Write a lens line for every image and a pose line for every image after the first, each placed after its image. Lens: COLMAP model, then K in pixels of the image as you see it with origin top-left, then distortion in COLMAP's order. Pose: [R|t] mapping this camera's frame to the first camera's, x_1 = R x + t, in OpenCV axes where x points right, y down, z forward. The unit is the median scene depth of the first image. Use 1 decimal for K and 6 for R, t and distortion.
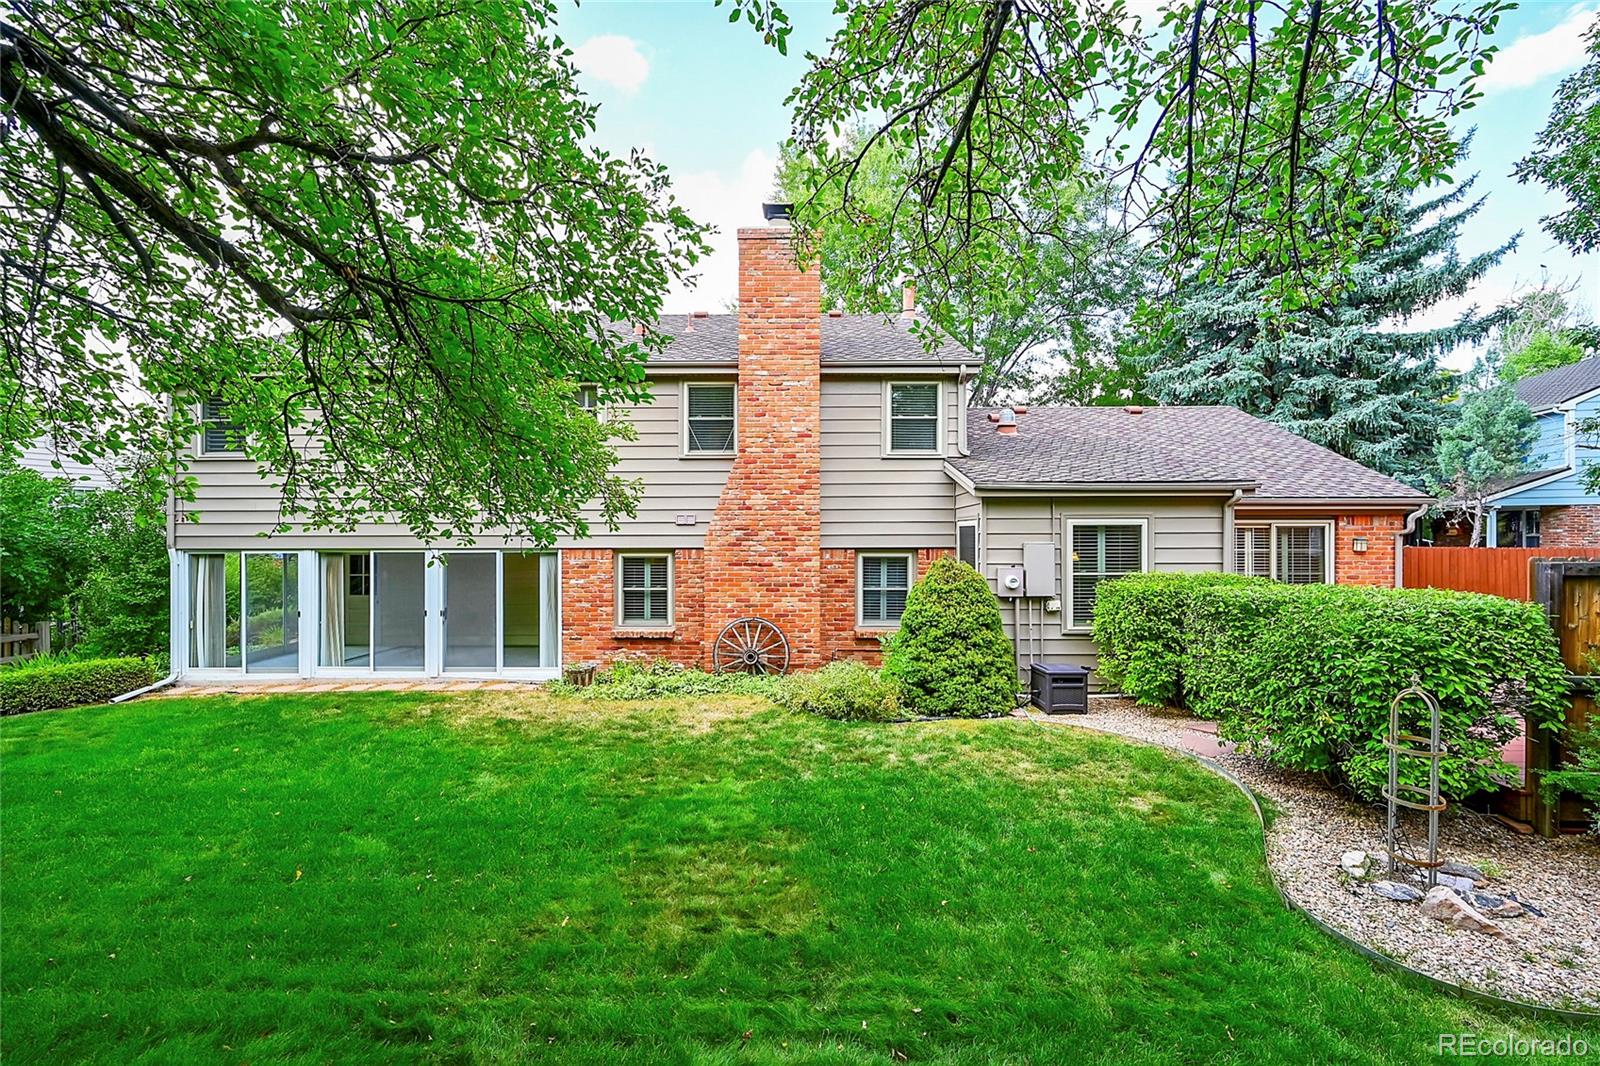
lens RADIAL K [[640.3, 0, 838.1], [0, 640.3, 546.2], [0, 0, 1]] dist [0.001284, 0.000137]
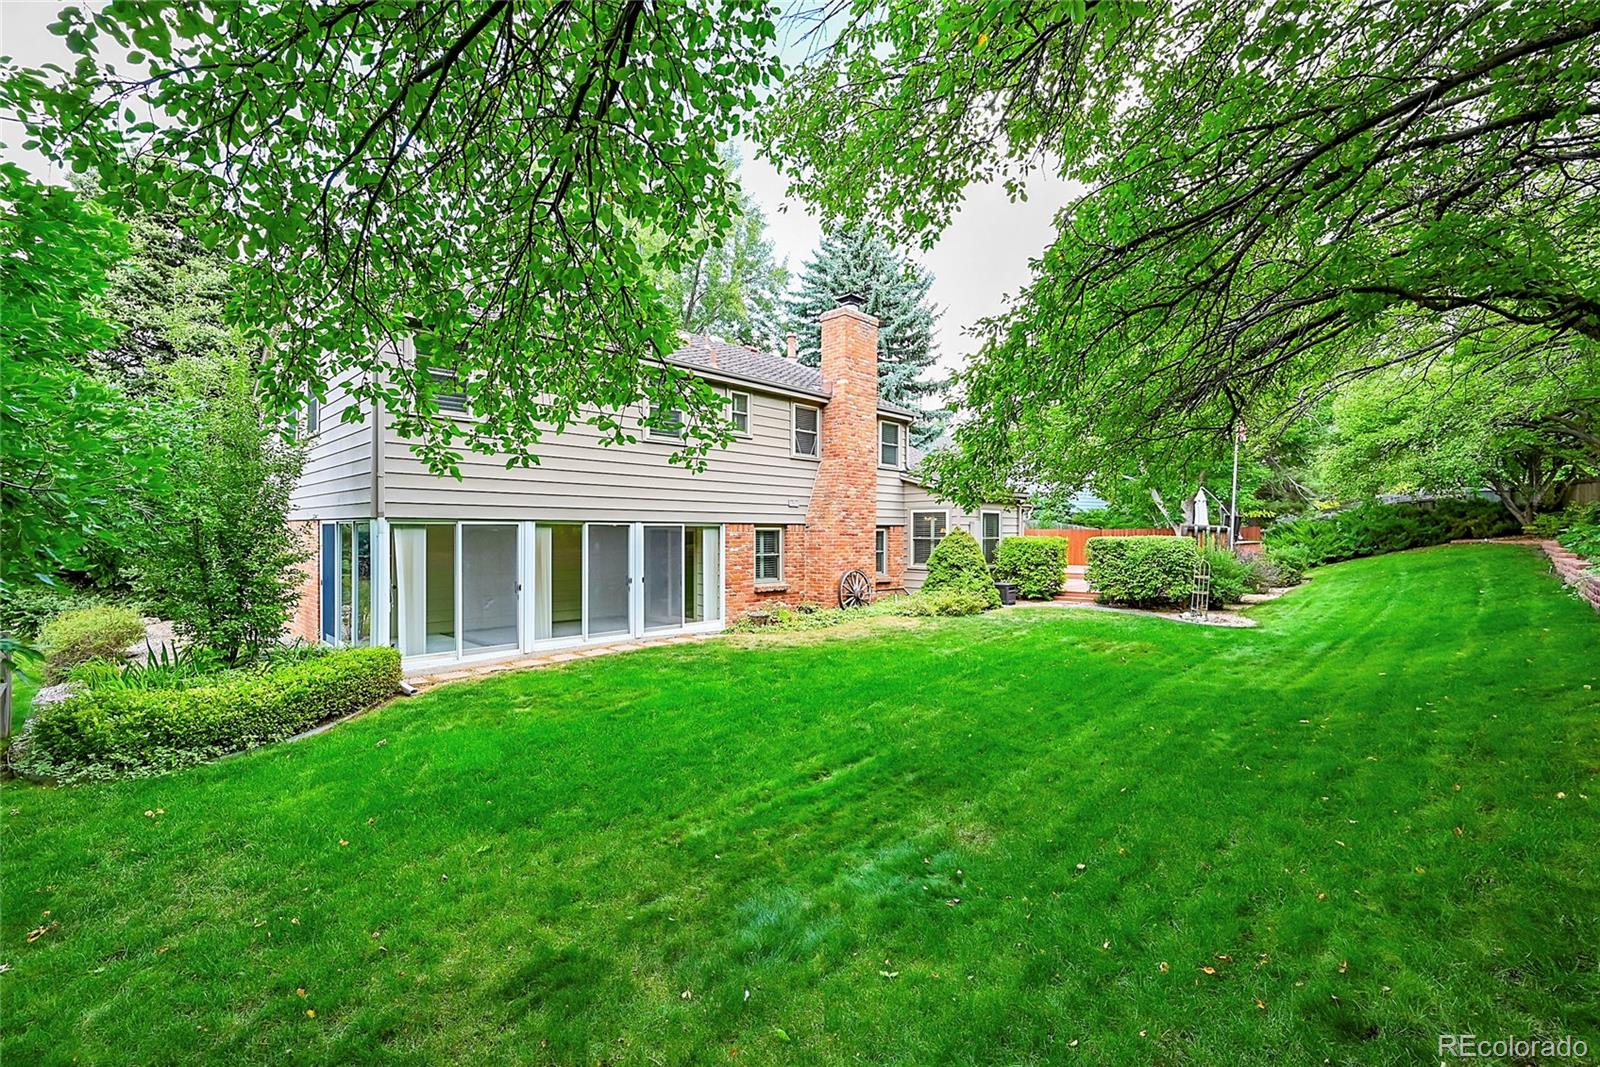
lens RADIAL K [[640.3, 0, 838.1], [0, 640.3, 546.7], [0, 0, 1]] dist [0.001284, 0.000137]
pose [[0.670604, -0.013332, 0.741696, -1.199824], [-0.016138, 0.999340, 0.032555, 0.005493], [-0.741640, -0.033801, 0.669946, 0.008032]]
